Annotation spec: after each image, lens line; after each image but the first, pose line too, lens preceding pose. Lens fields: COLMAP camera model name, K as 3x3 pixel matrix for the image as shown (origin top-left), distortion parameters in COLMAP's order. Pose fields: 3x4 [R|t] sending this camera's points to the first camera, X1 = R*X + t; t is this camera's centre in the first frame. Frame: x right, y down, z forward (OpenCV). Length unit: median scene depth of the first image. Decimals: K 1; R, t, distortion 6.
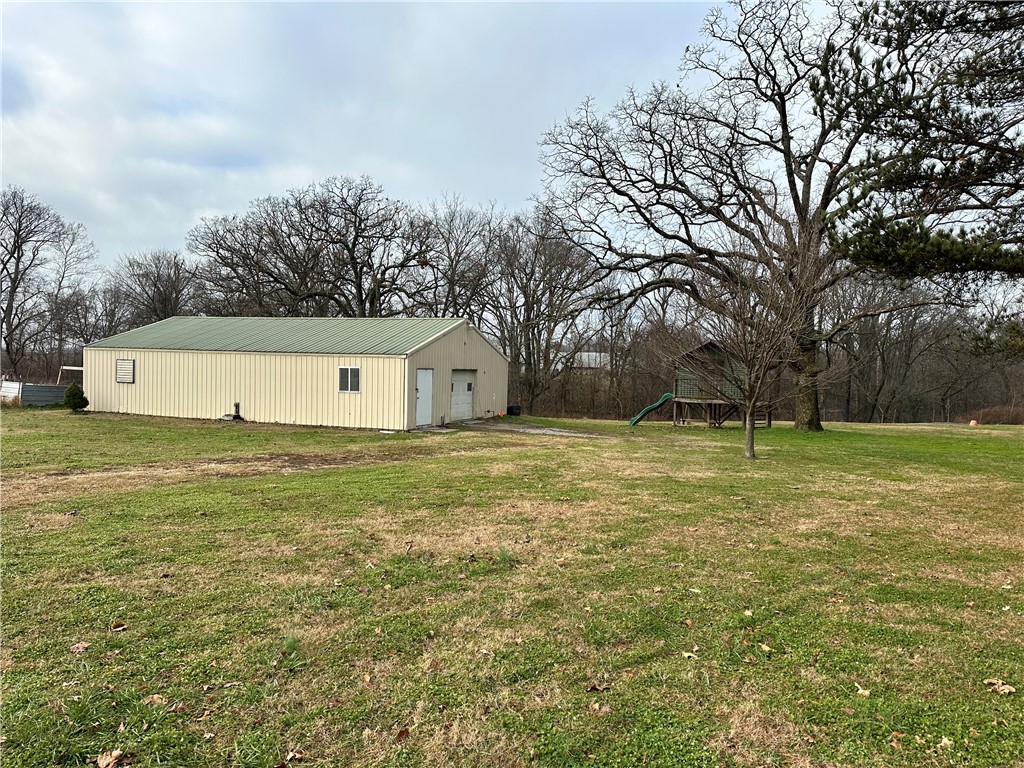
lens RADIAL K [[713.7, 0, 503.5], [0, 713.7, 385.1], [0, 0, 1]] dist [0.080205, -0.085580]
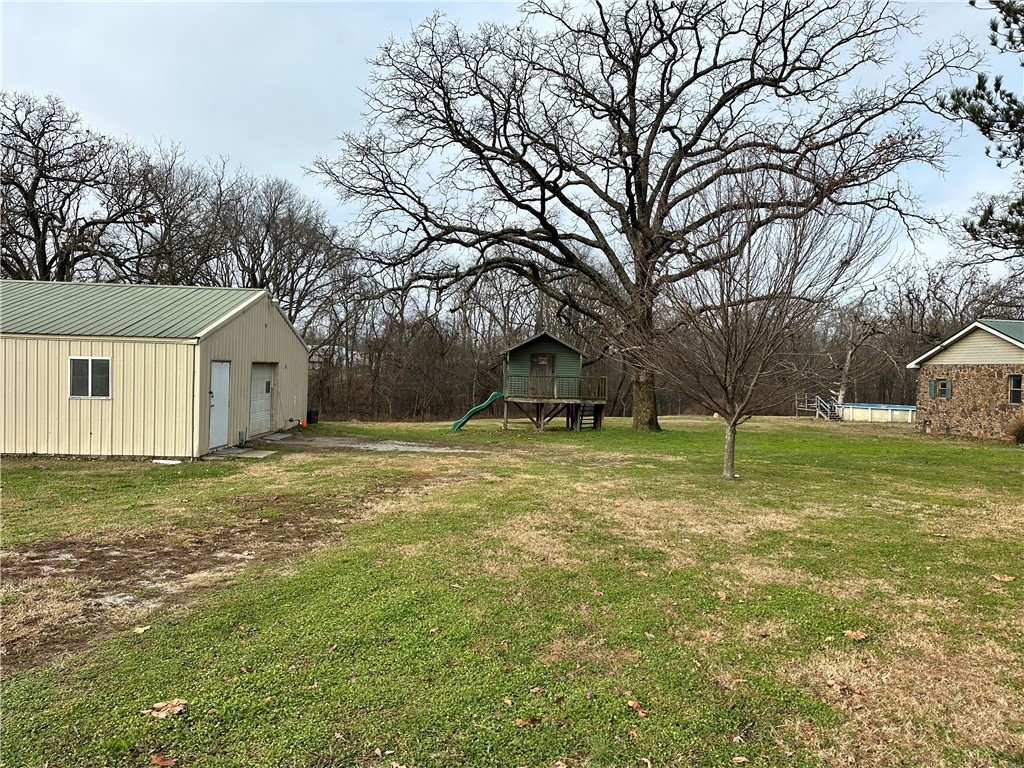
lens RADIAL K [[705.2, 0, 512.0], [0, 705.2, 384.0], [0, 0, 1]] dist [0.065824, -0.090649]
pose [[0.908022, -0.005696, 0.418884, -0.125446], [0.002937, 0.999970, 0.007232, -0.005098], [-0.418912, -0.005336, 0.908011, 0.256857]]
